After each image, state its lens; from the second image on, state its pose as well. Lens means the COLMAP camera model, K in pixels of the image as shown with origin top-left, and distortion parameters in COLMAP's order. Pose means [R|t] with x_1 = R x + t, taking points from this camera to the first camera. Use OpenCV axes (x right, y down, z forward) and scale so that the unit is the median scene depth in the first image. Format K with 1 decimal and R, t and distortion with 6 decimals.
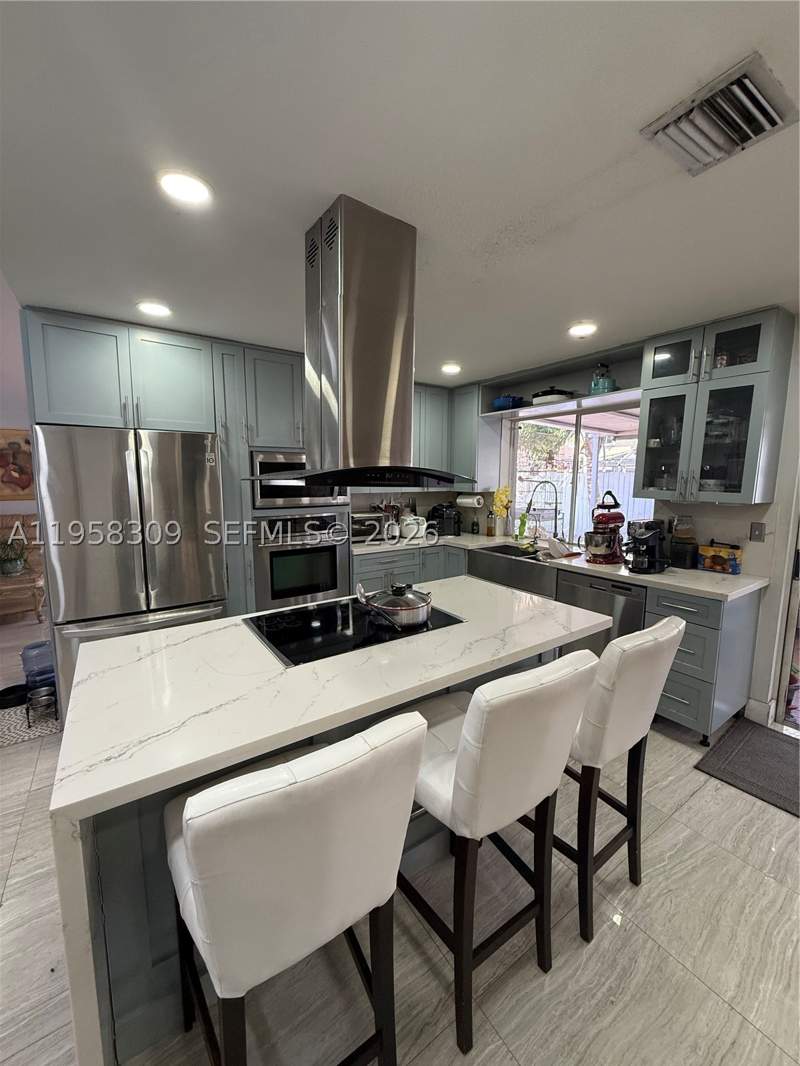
lens RADIAL K [[423.6, 0, 403.4], [0, 423.6, 530.7], [0, 0, 1]] dist [-0.000256, -0.000435]
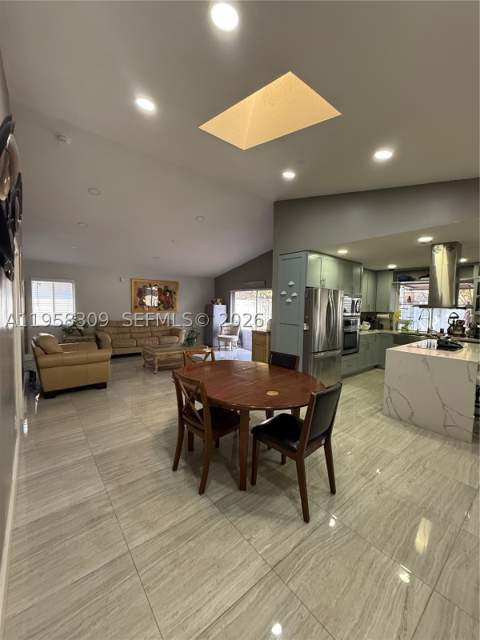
lens RADIAL K [[254.3, 0, 241.7], [0, 254.3, 318.2], [0, 0, 1]] dist [-0.000256, -0.000435]
pose [[0.996492, 0.014389, 0.082445, -1.246606], [-0.008717, 0.997596, -0.068745, 0.085449], [-0.083236, 0.067785, 0.994222, -0.645183]]
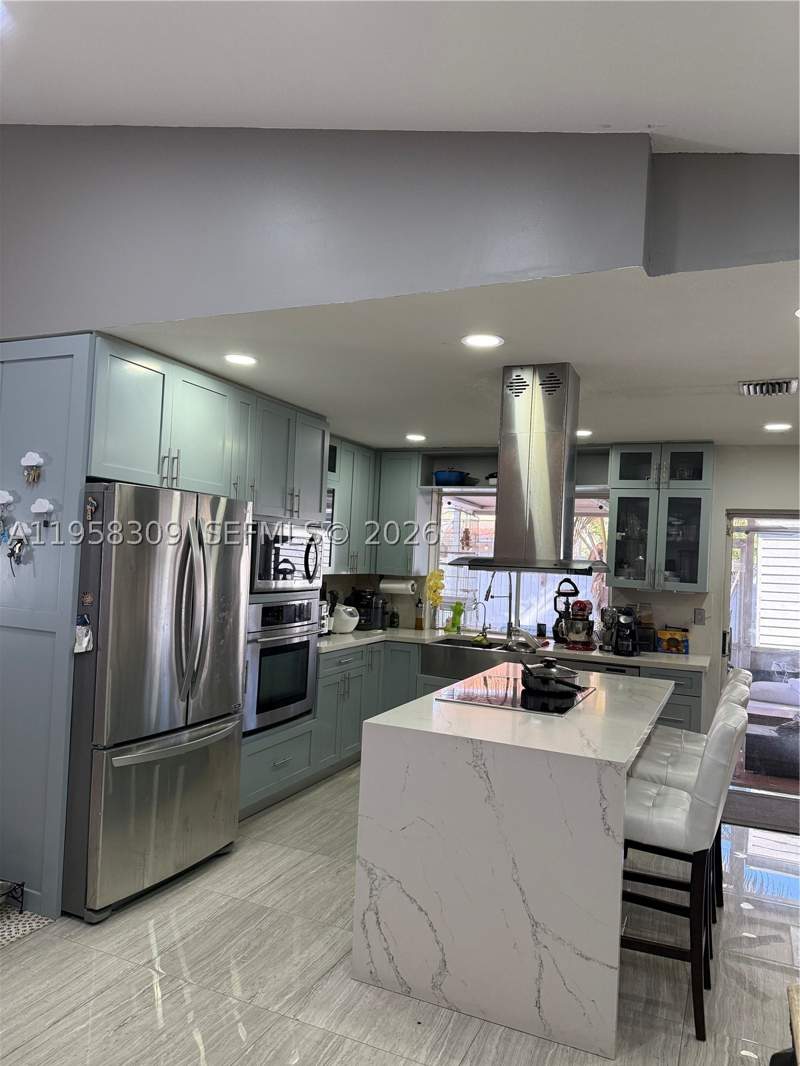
lens RADIAL K [[743.3, 0, 393.7], [0, 743.3, 535.2], [0, 0, 1]] dist [0.028043, -0.004273]
pose [[0.857643, 0.048907, 0.511914, -0.915749], [0.022023, 0.991061, -0.131581, 0.031311], [-0.513773, 0.124123, 0.848900, -0.340022]]
